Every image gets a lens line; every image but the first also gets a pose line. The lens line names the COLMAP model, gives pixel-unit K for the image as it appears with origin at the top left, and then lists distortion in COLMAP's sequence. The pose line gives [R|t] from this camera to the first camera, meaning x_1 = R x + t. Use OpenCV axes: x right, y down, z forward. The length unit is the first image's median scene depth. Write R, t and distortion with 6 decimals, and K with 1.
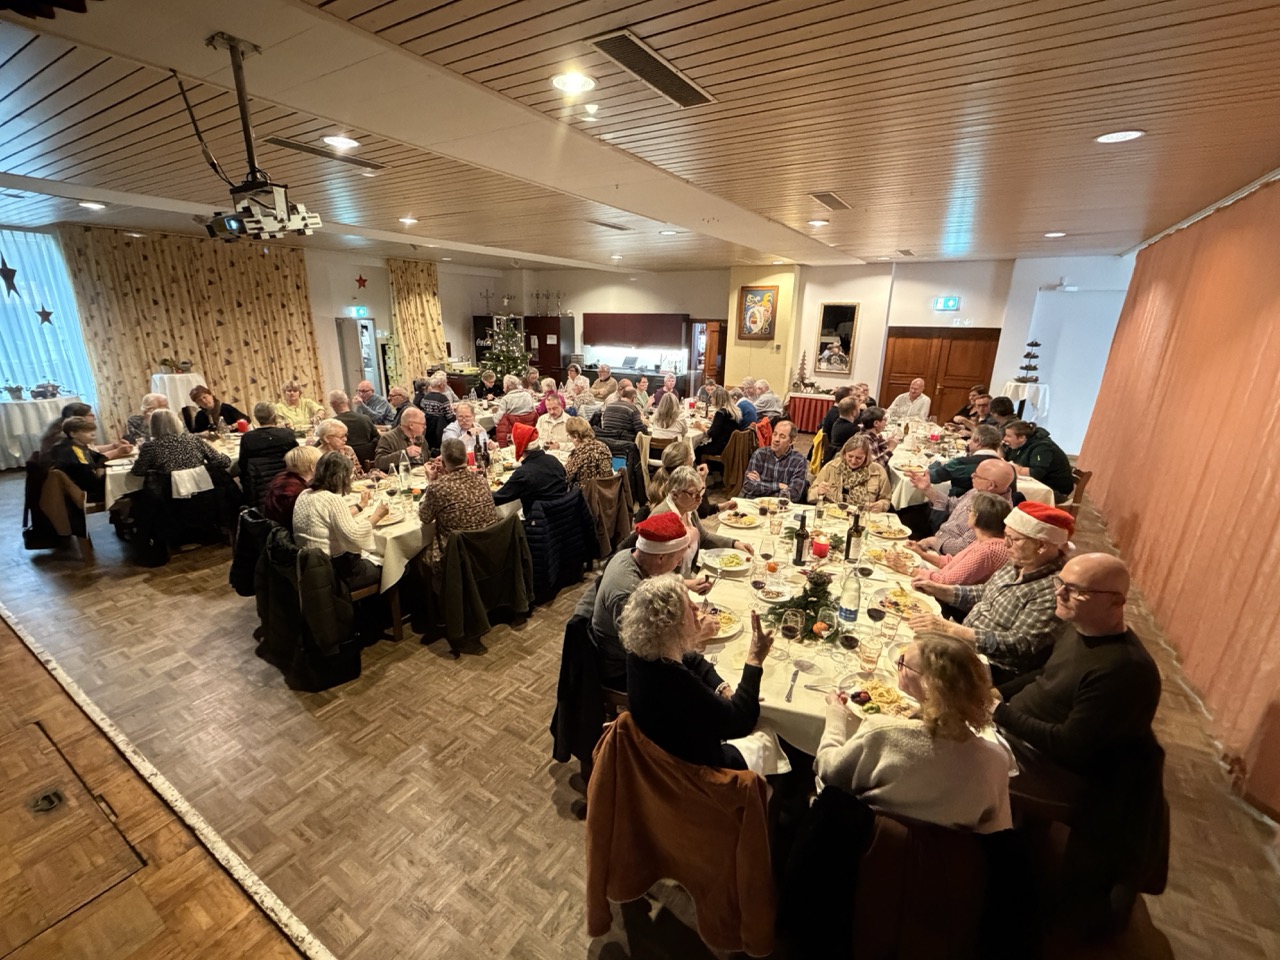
lens RADIAL K [[553.7, 0, 638.8], [0, 553.7, 488.0], [0, 0, 1]] dist [-0.001113, 0.000207]
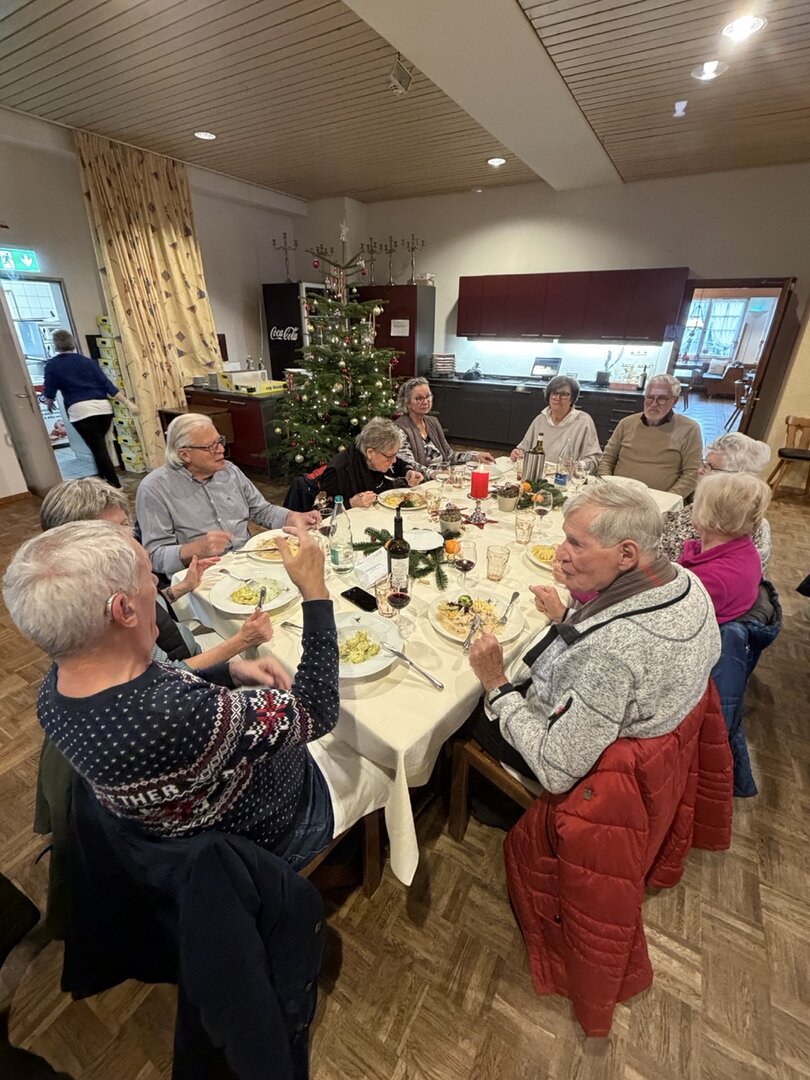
lens RADIAL K [[467.2, 0, 406.6], [0, 467.2, 543.6], [0, 0, 1]] dist [-0.001113, 0.000207]
pose [[0.999656, -0.015796, 0.020942, -0.189589], [0.012562, 0.989141, 0.146429, -0.133626], [-0.023028, -0.146115, 0.988999, 0.555166]]
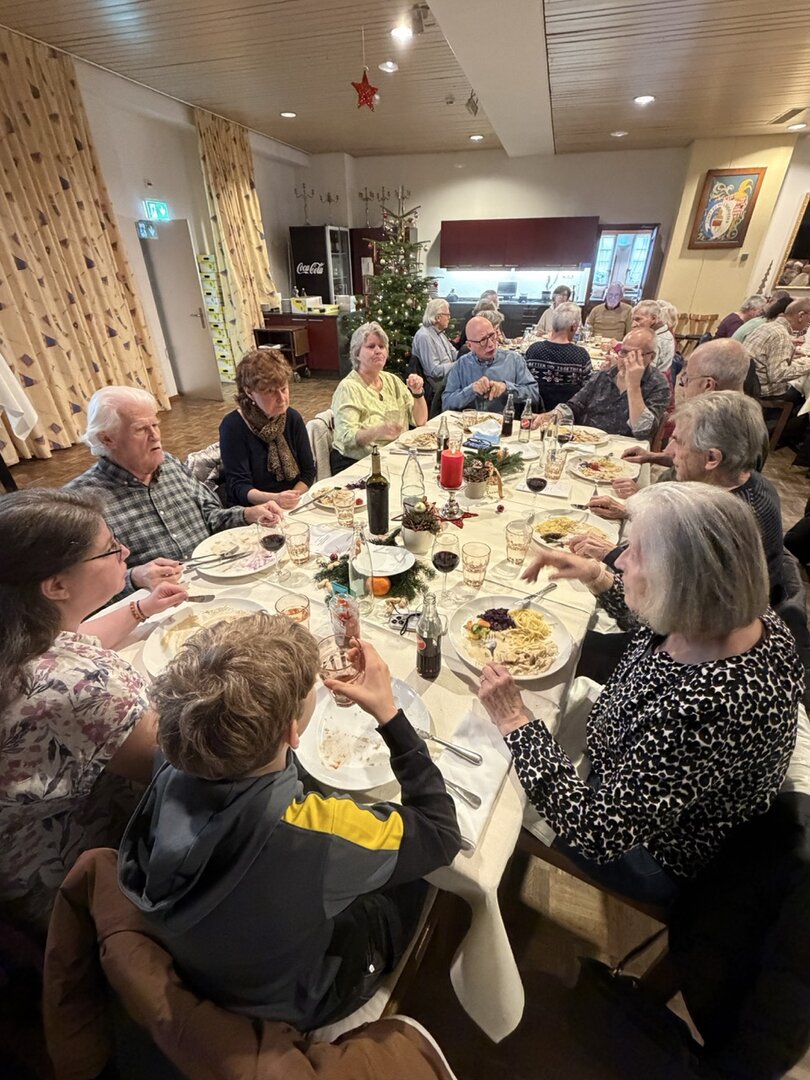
lens RADIAL K [[467.2, 0, 404.9], [0, 467.2, 543.7], [0, 0, 1]] dist [-0.001113, 0.000207]
pose [[0.961647, -0.159178, 0.223377, -0.404162], [0.099205, 0.961094, 0.257792, -0.070428], [-0.255721, -0.225745, 0.940024, 0.355083]]
